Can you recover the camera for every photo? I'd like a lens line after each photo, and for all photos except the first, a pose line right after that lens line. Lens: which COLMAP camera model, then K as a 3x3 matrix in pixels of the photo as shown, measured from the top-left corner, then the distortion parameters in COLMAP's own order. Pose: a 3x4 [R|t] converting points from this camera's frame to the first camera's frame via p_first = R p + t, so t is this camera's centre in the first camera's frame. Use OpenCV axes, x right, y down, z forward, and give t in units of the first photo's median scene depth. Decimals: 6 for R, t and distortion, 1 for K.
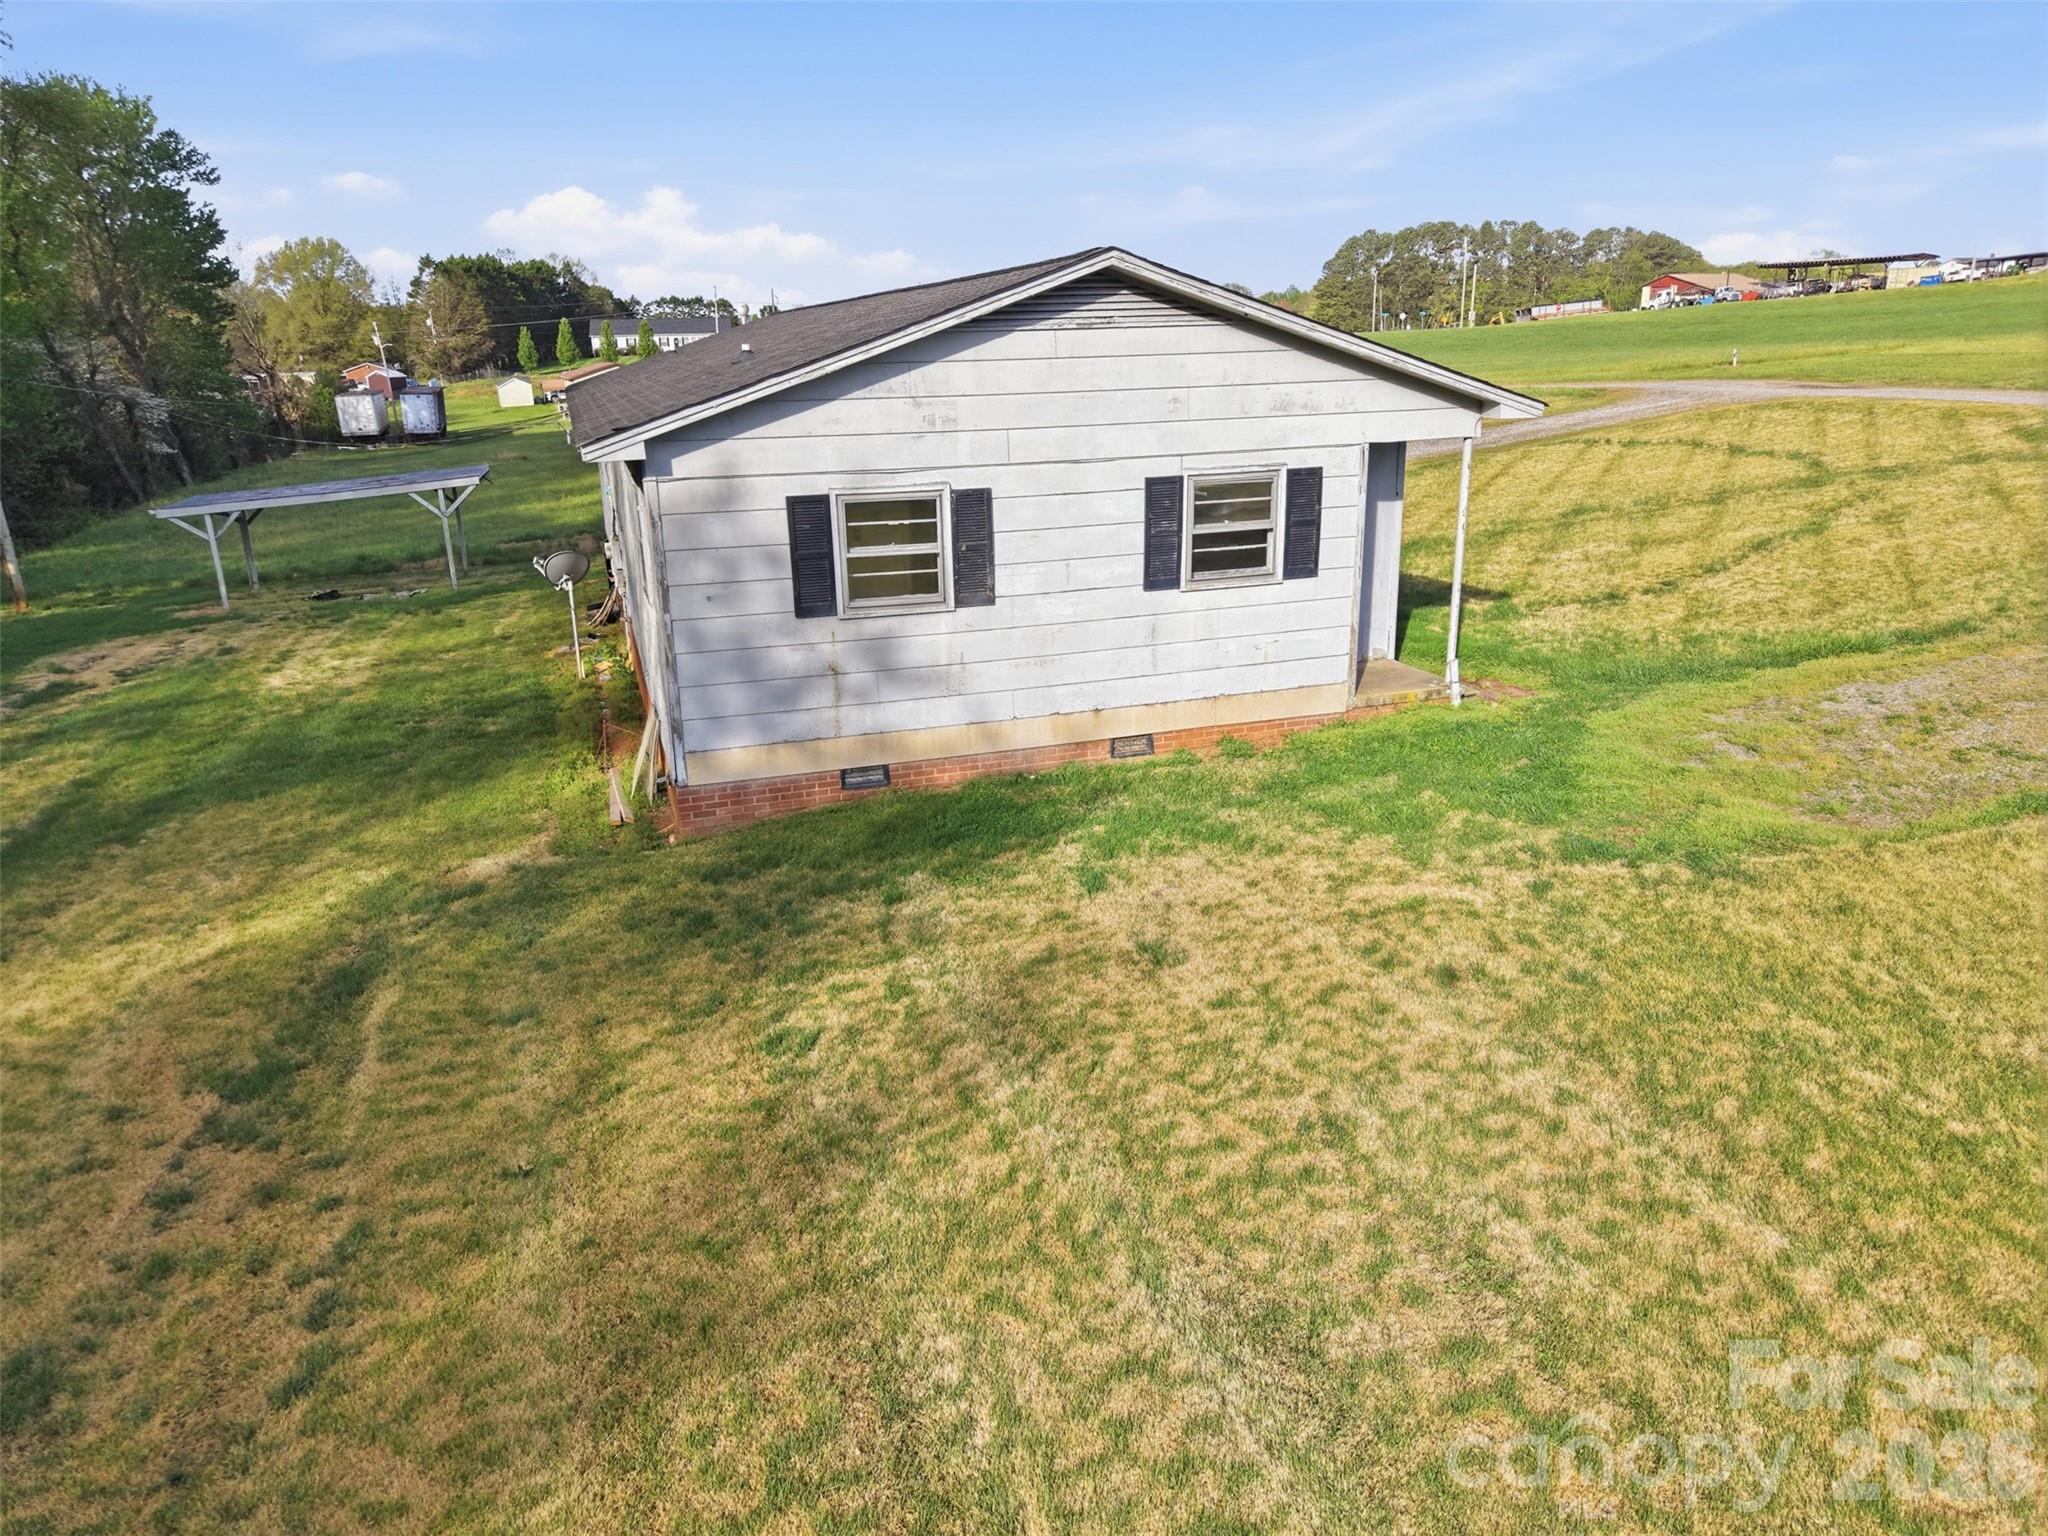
lens RADIAL K [[1372.5, 0, 1024.0], [0, 1372.5, 768.0], [0, 0, 1]] dist [0.022707, -0.021030]
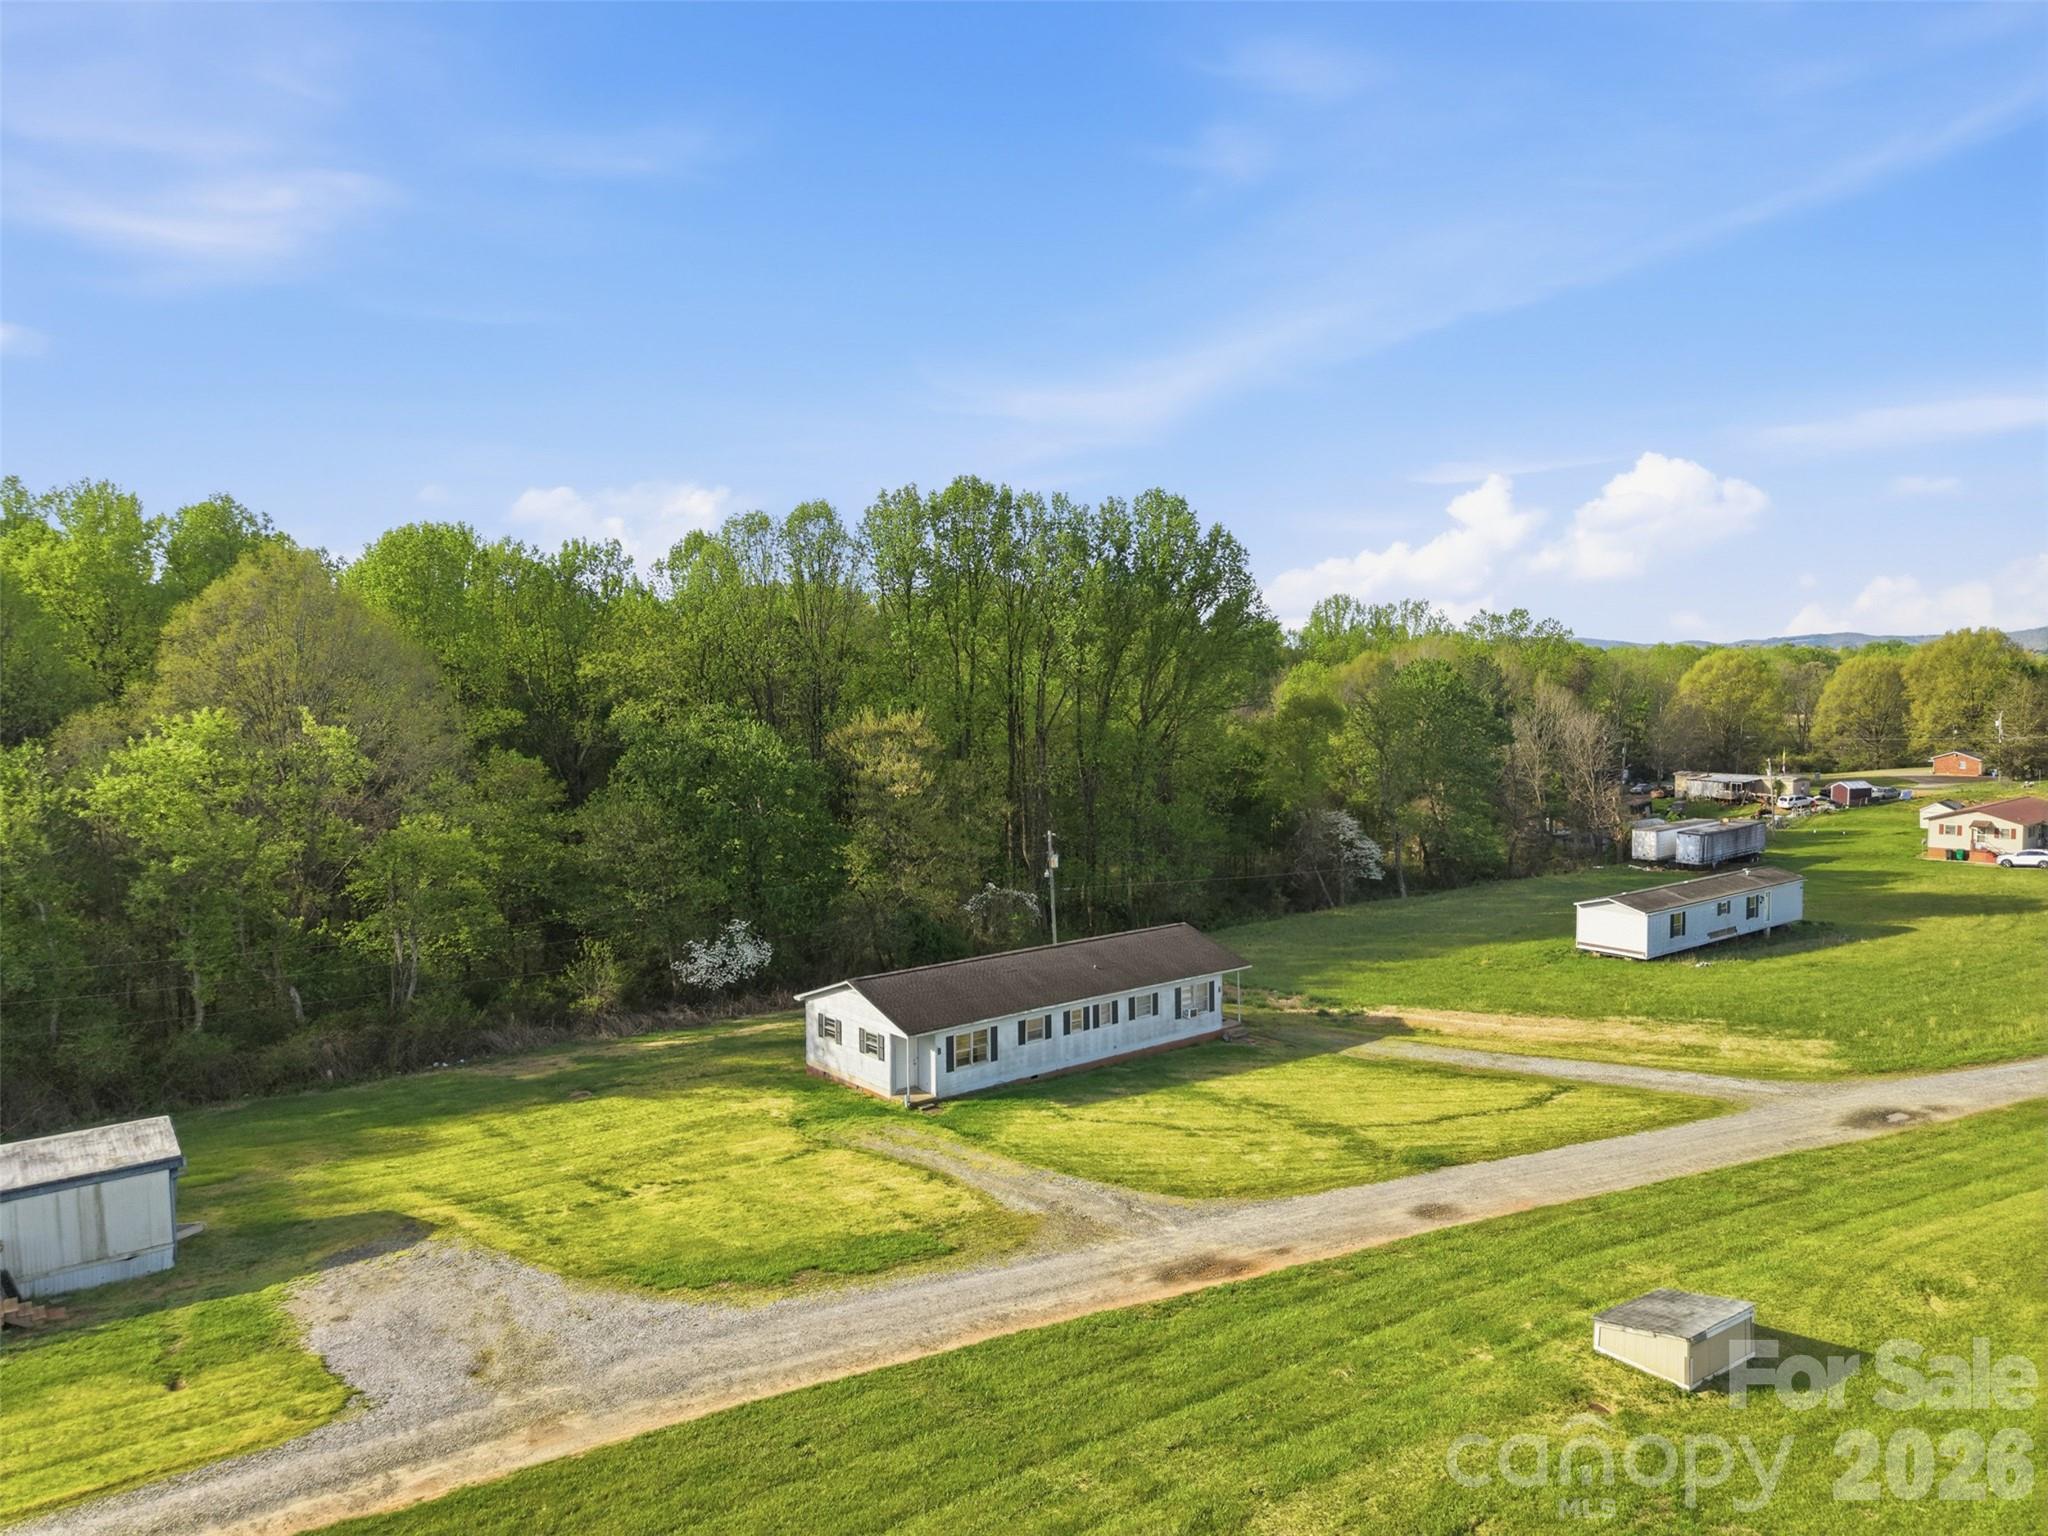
lens RADIAL K [[1374.2, 0, 1021.6], [0, 1374.2, 769.4], [0, 0, 1]] dist [0.010431, -0.008082]
pose [[0.358085, 0.082184, -0.930065, 4.461022], [-0.272752, 0.961876, -0.020017, -1.094472], [0.892962, 0.260845, 0.366849, -0.401075]]
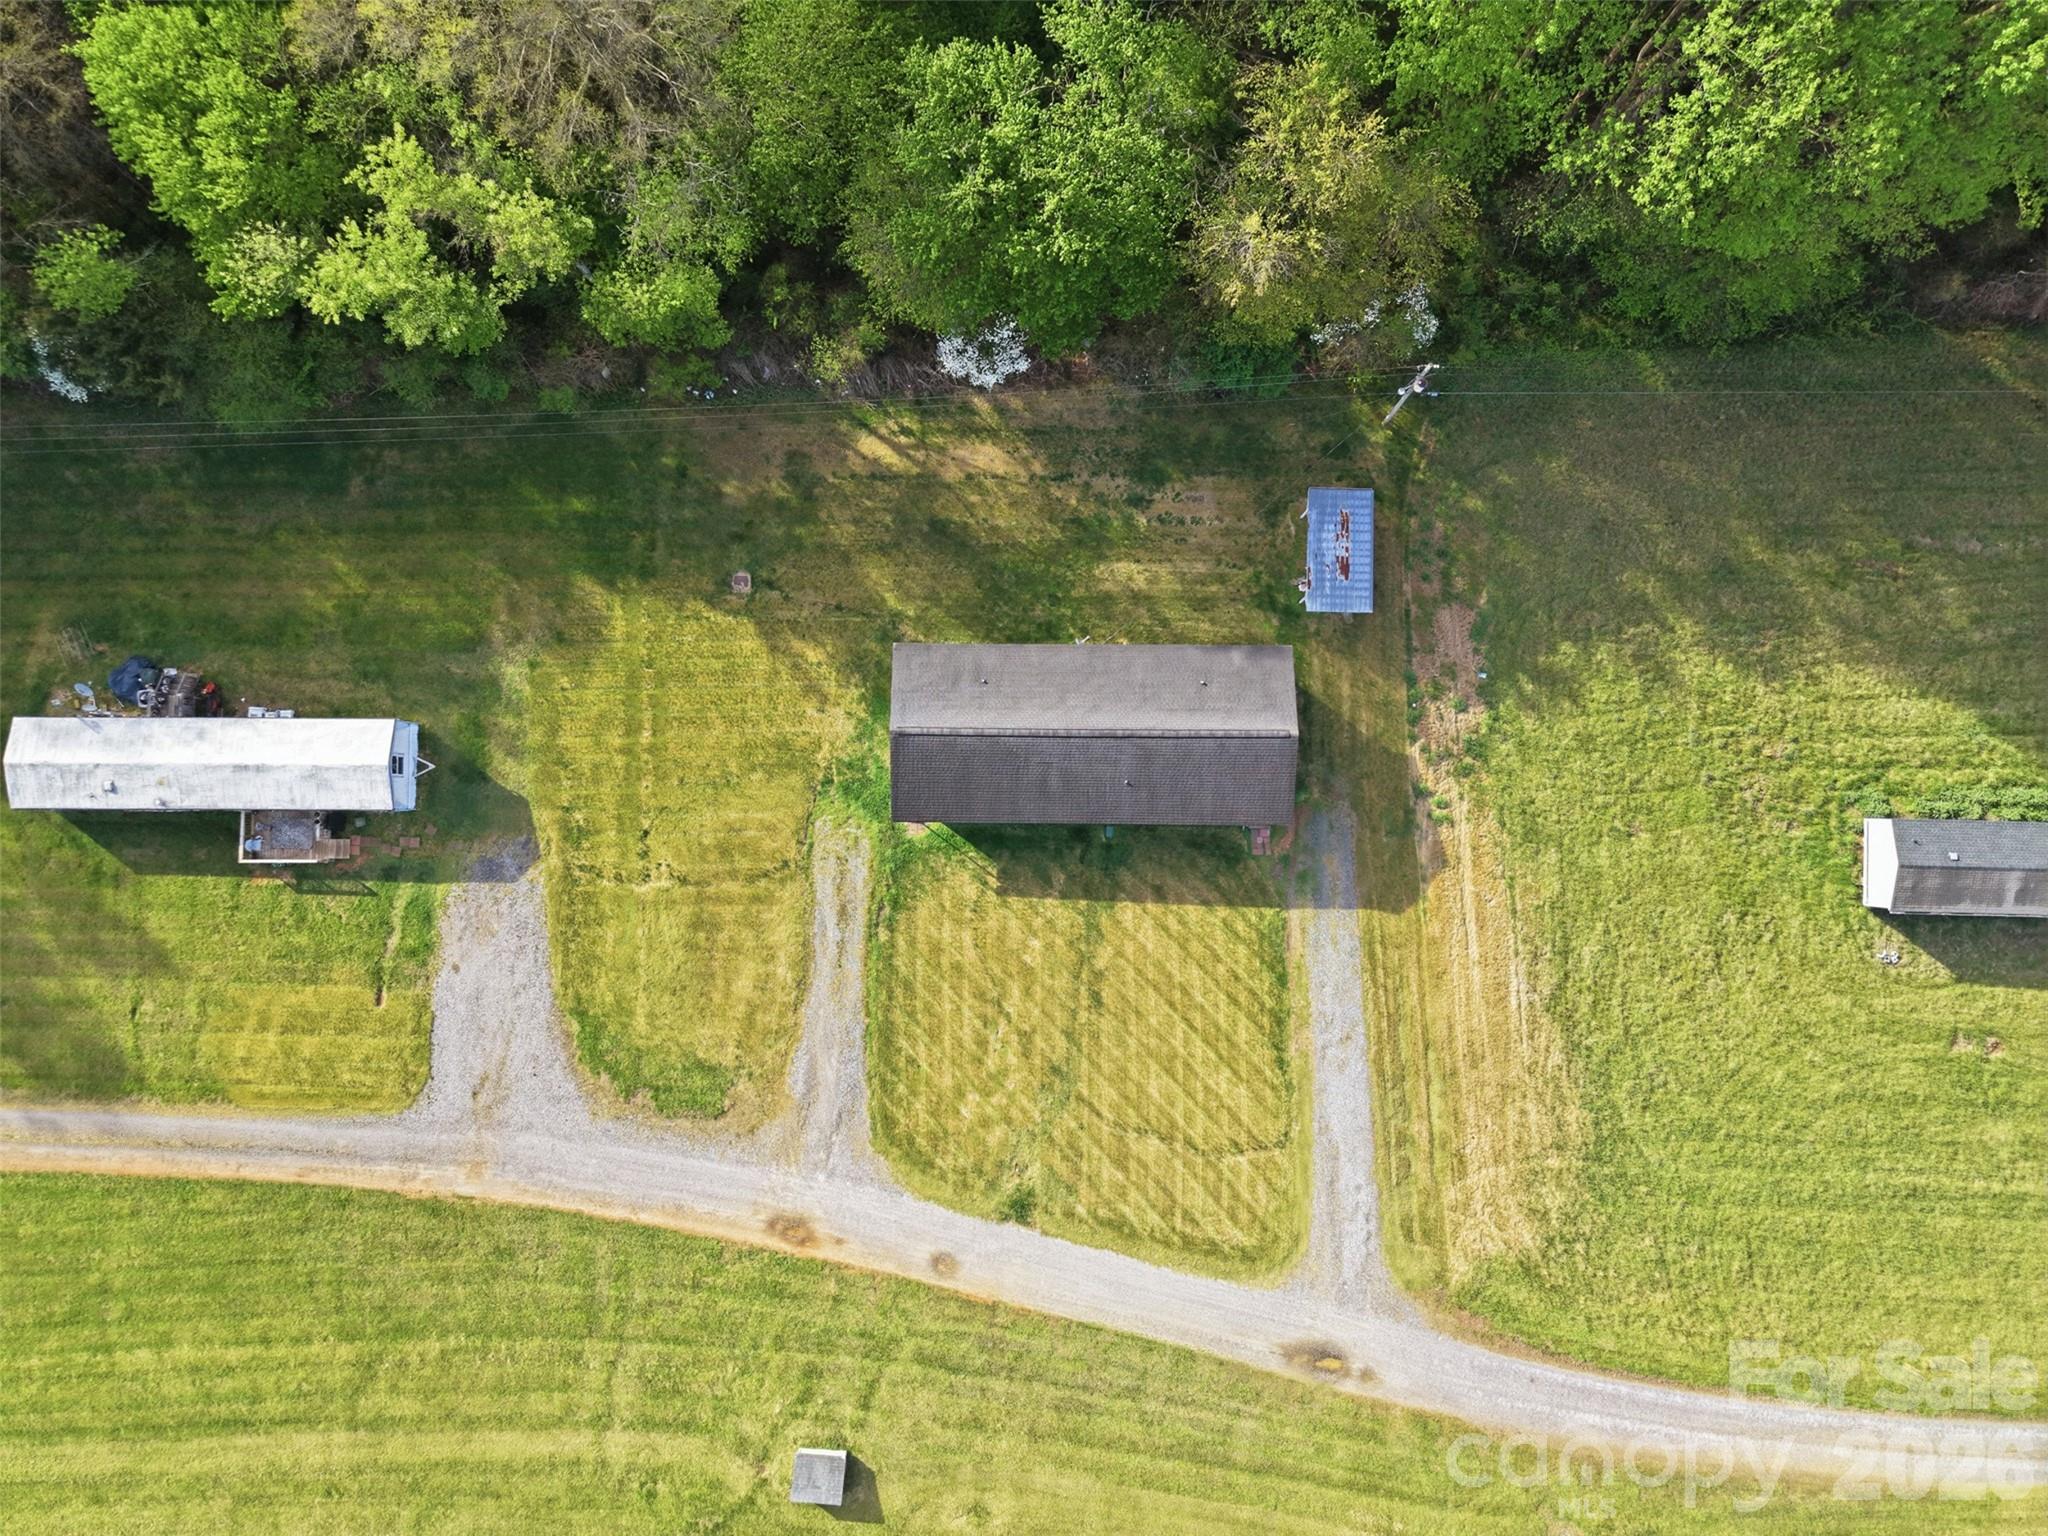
lens RADIAL K [[1372.5, 0, 1024.0], [0, 1372.5, 768.0], [0, 0, 1]] dist [0.022707, -0.021030]
pose [[-0.312640, 0.949794, -0.012160, 0.098597], [-0.282310, -0.080688, 0.955924, -5.649592], [0.906950, 0.302293, 0.293362, -0.113328]]
